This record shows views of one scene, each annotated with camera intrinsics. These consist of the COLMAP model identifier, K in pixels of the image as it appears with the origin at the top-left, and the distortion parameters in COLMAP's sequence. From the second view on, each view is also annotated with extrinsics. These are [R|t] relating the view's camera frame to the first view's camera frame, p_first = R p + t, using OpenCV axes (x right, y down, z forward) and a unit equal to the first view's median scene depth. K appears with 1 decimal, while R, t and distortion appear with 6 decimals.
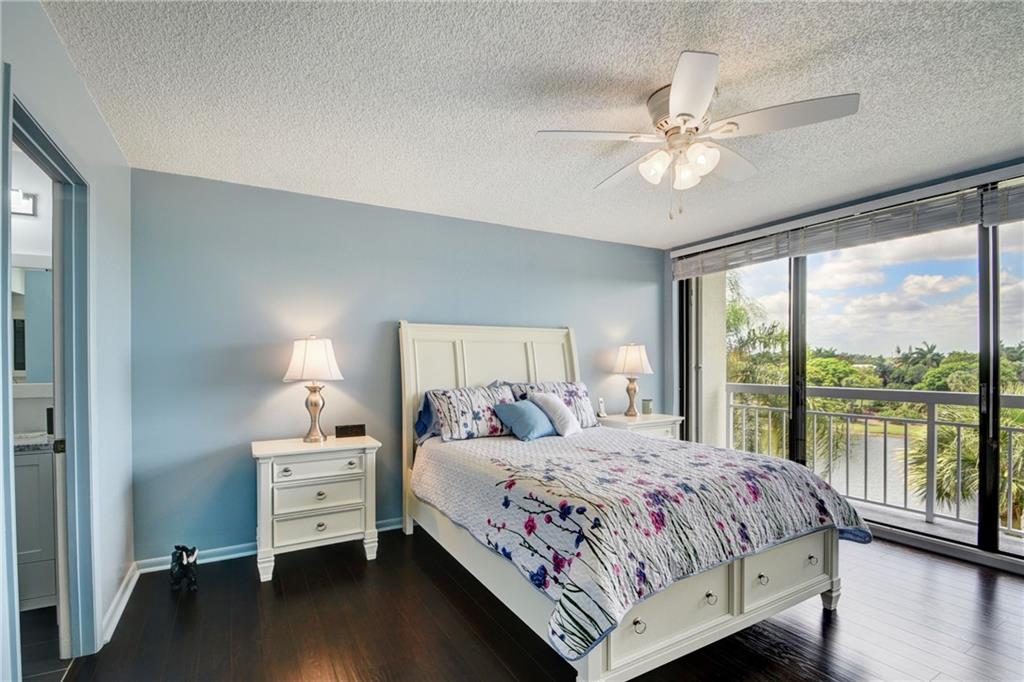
lens RADIAL K [[467.2, 0, 507.6], [0, 467.2, 362.4], [0, 0, 1]] dist [-0.022939, 0.000152]
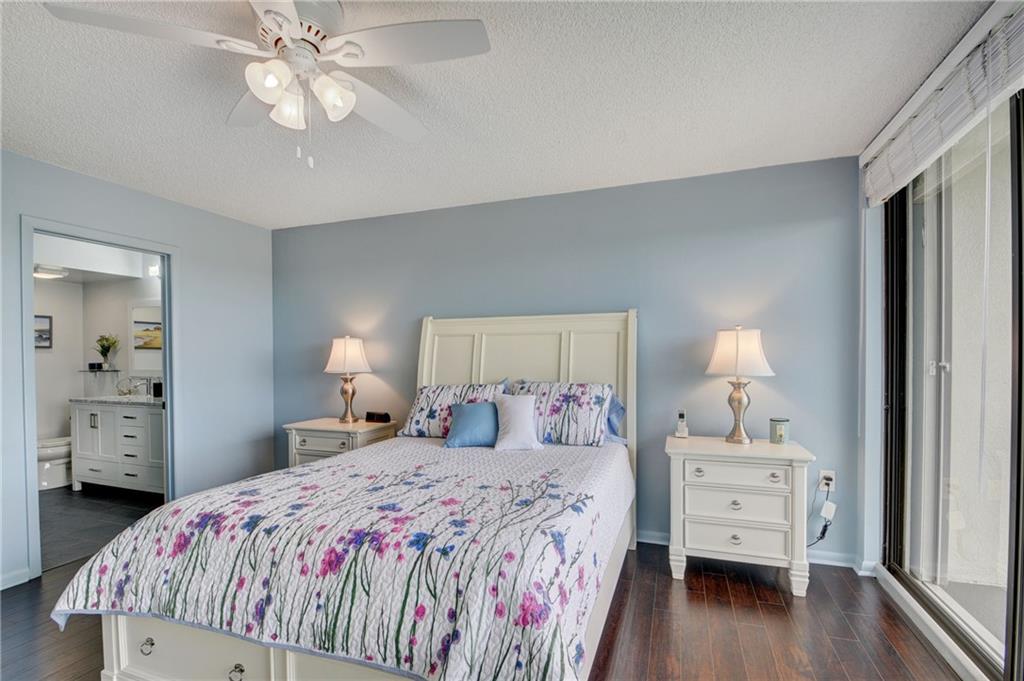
lens RADIAL K [[507.9, 0, 507.2], [0, 507.9, 358.8], [0, 0, 1]] dist [0.007308, 0.000170]
pose [[0.662946, 0.009315, -0.748609, 0.719971], [-0.004408, 0.999954, 0.008539, 0.000214], [0.748654, -0.002361, 0.662957, 0.436498]]
